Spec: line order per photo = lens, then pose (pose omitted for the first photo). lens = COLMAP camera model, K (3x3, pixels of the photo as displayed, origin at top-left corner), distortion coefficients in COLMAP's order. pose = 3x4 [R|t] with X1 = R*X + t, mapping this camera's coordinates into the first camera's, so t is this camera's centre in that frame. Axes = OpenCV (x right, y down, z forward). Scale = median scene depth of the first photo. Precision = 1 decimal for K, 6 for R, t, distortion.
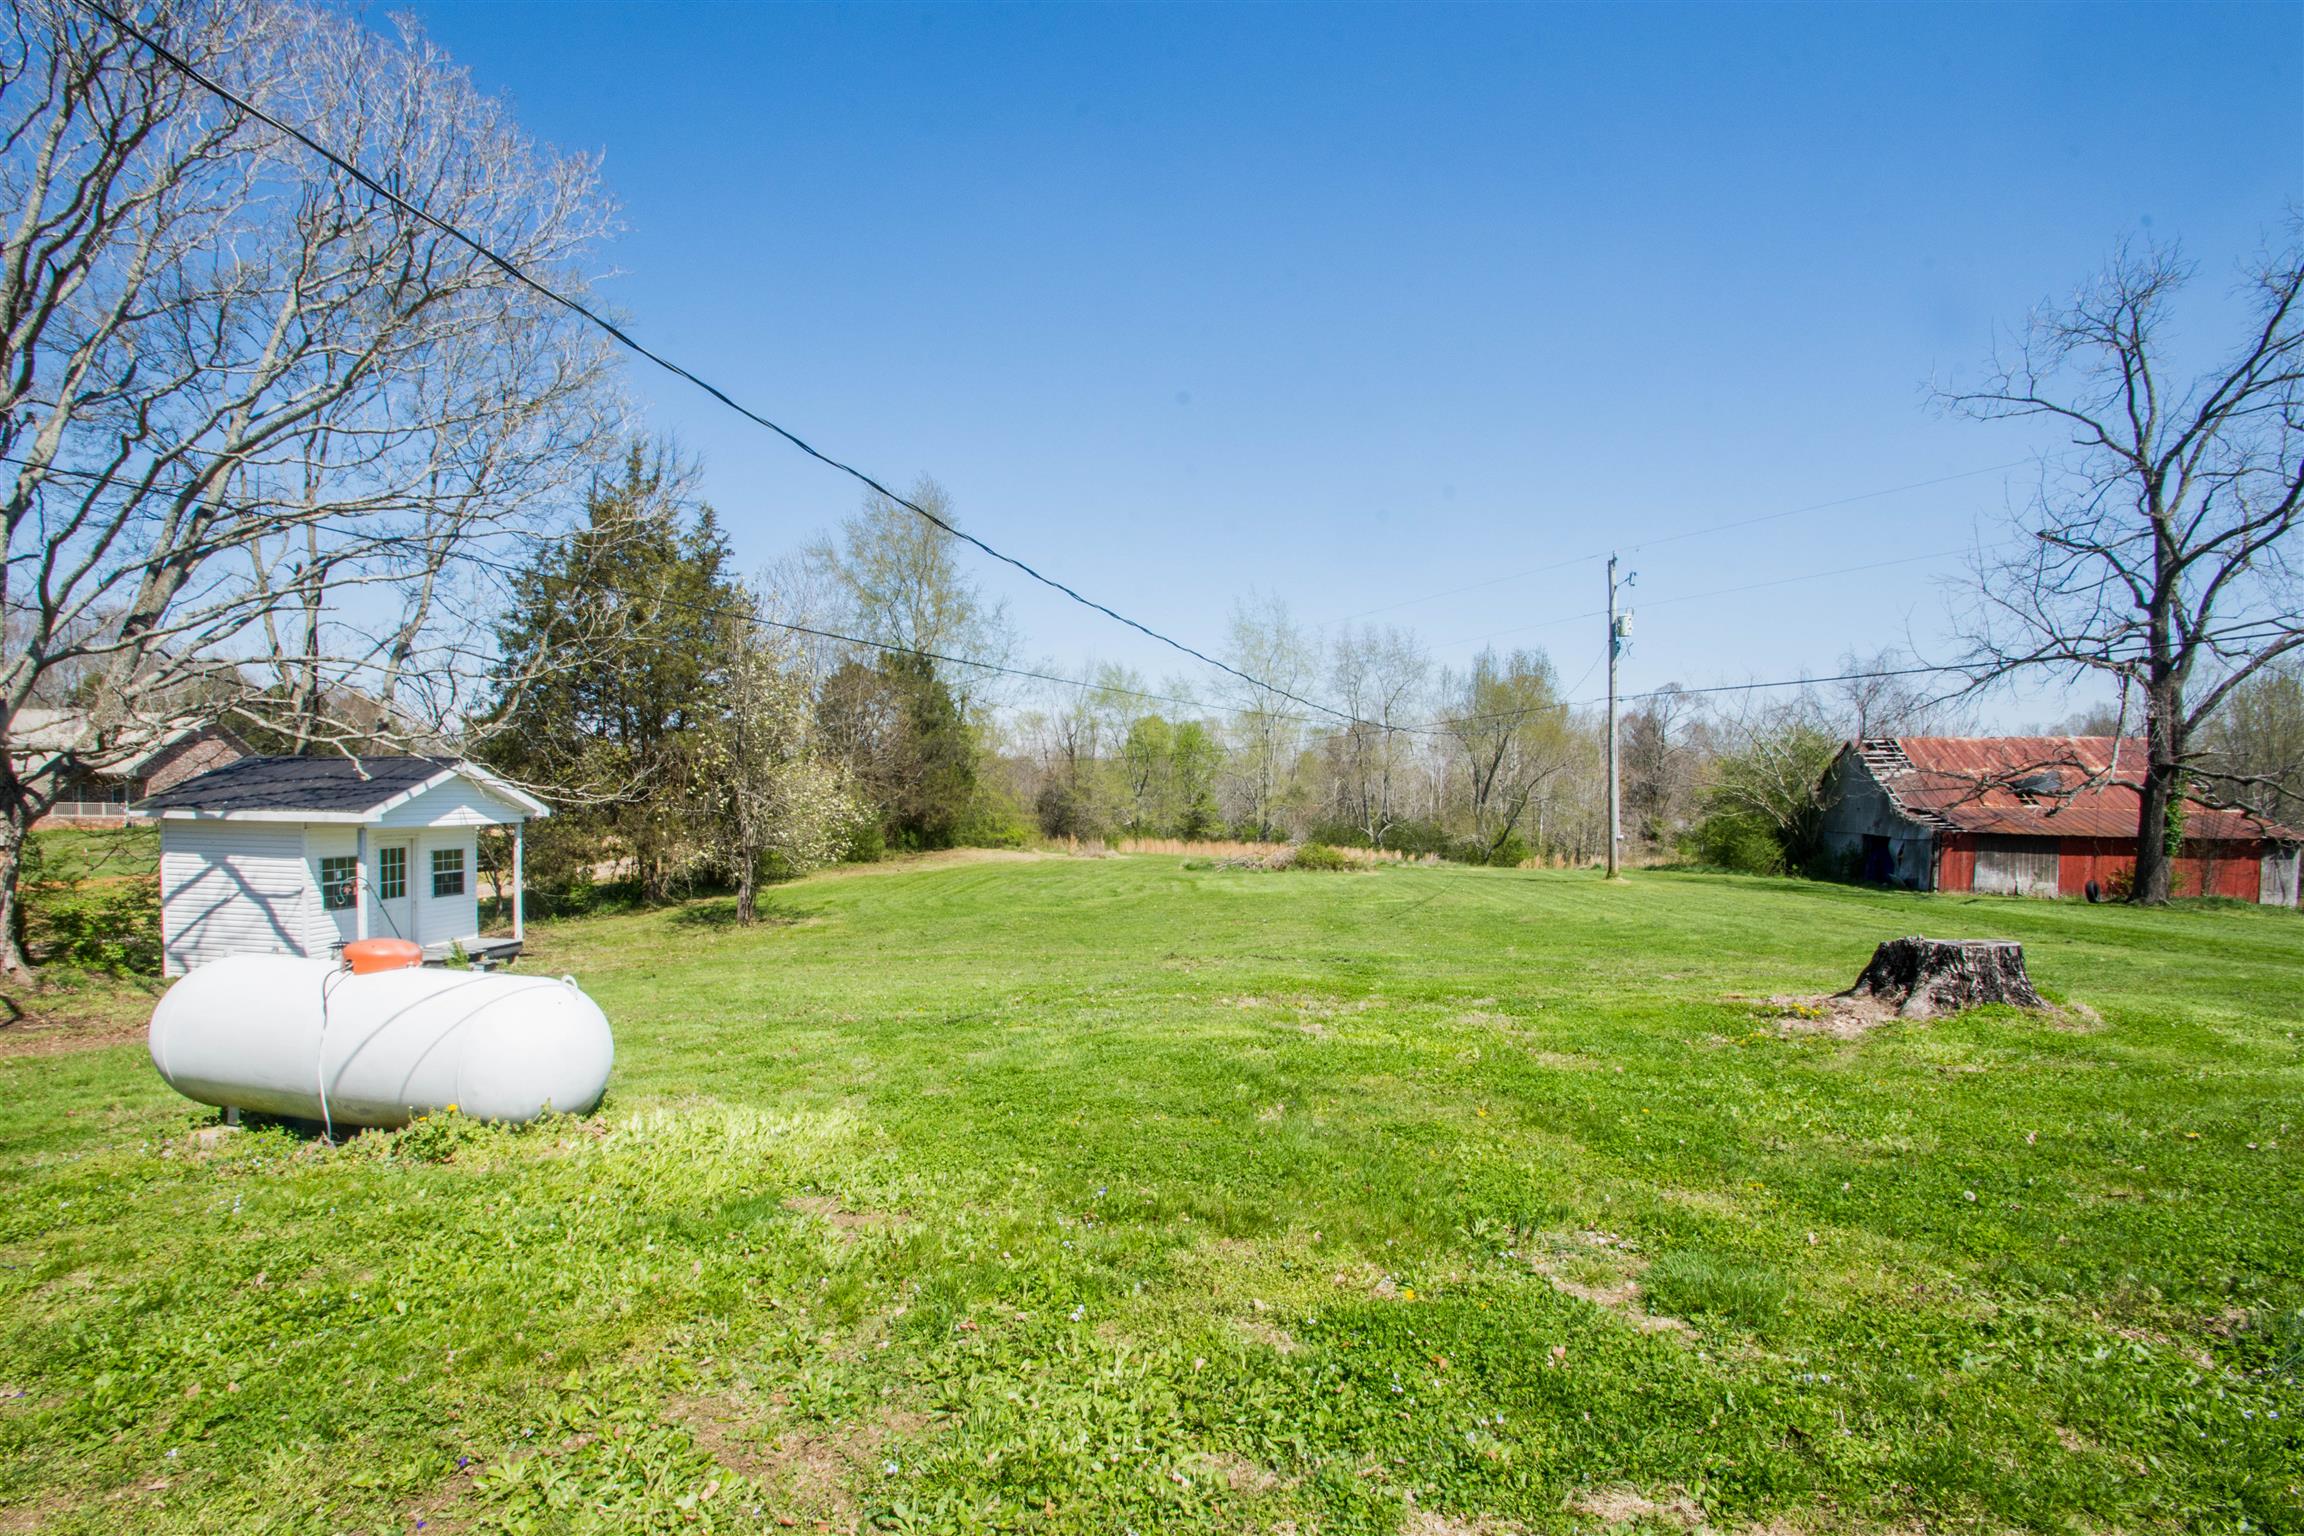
lens RADIAL K [[1028.2, 0, 1141.2], [0, 1028.2, 775.6], [0, 0, 1]] dist [0.010487, -0.014293]
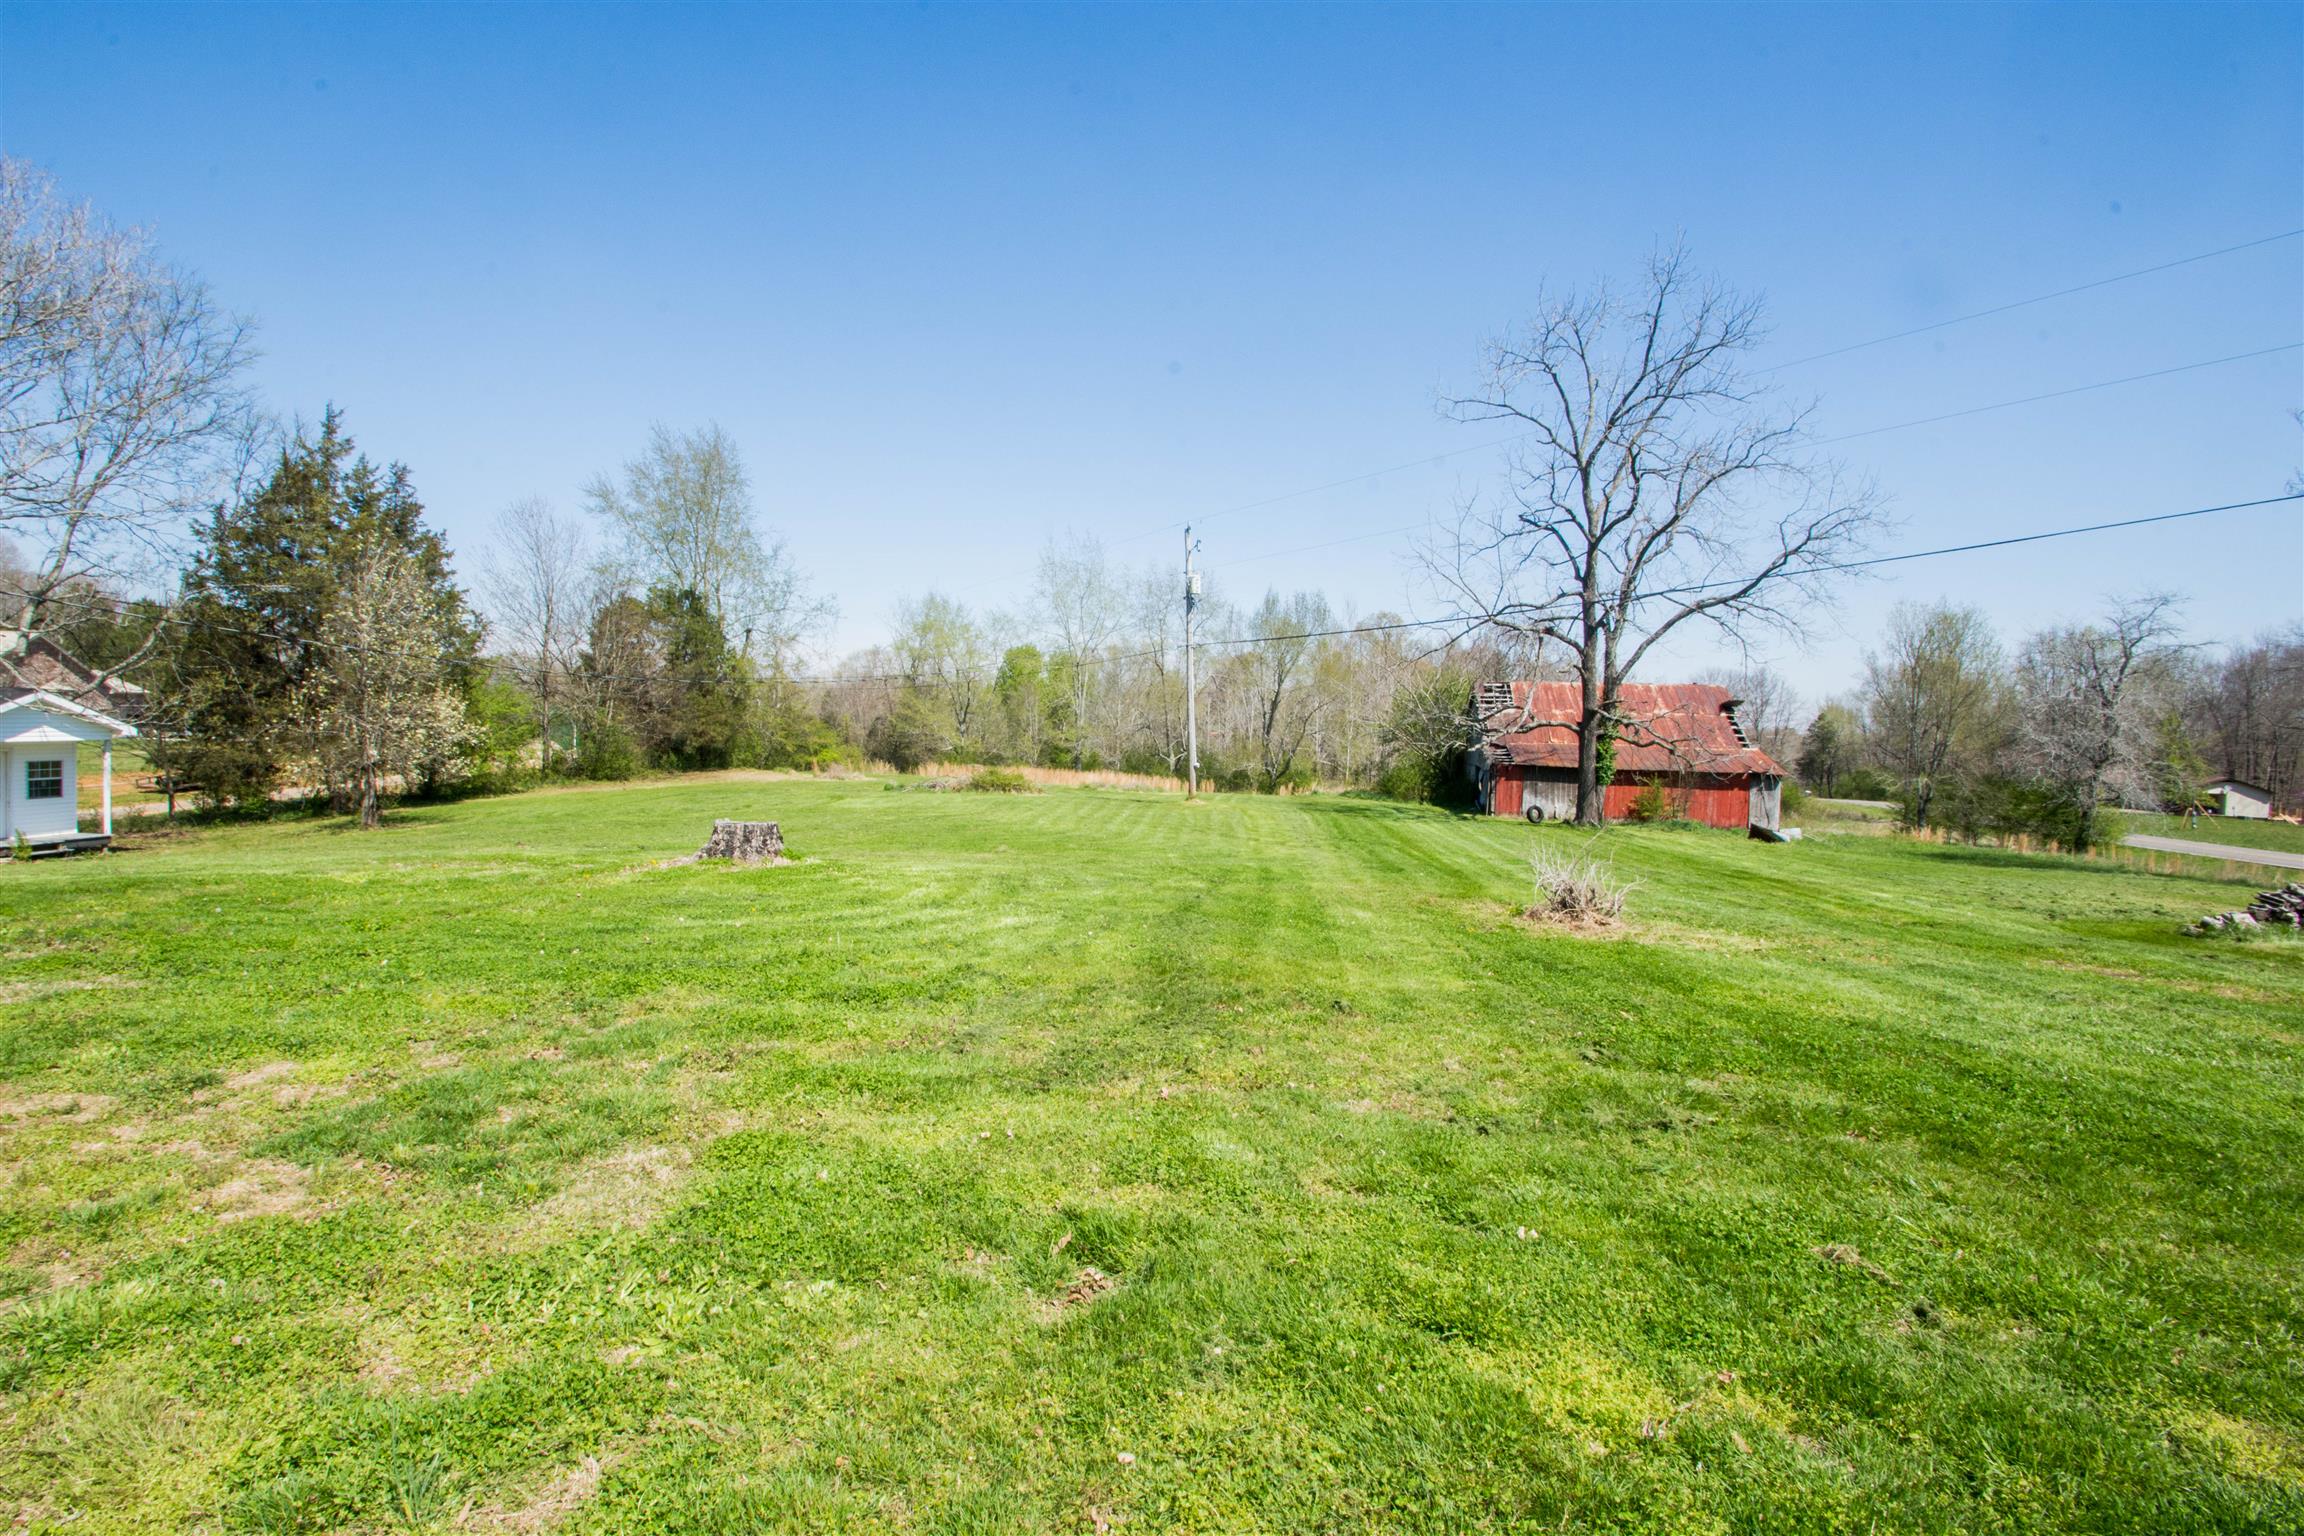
lens RADIAL K [[1066.7, 0, 1232.6], [0, 1066.7, 708.0], [0, 0, 1]] dist [-0.003503, -0.000516]
pose [[0.998996, 0.014253, 0.042468, 0.413251], [-0.014561, 0.999870, 0.006974, -0.012582], [-0.042363, -0.007586, 0.999073, -0.197724]]
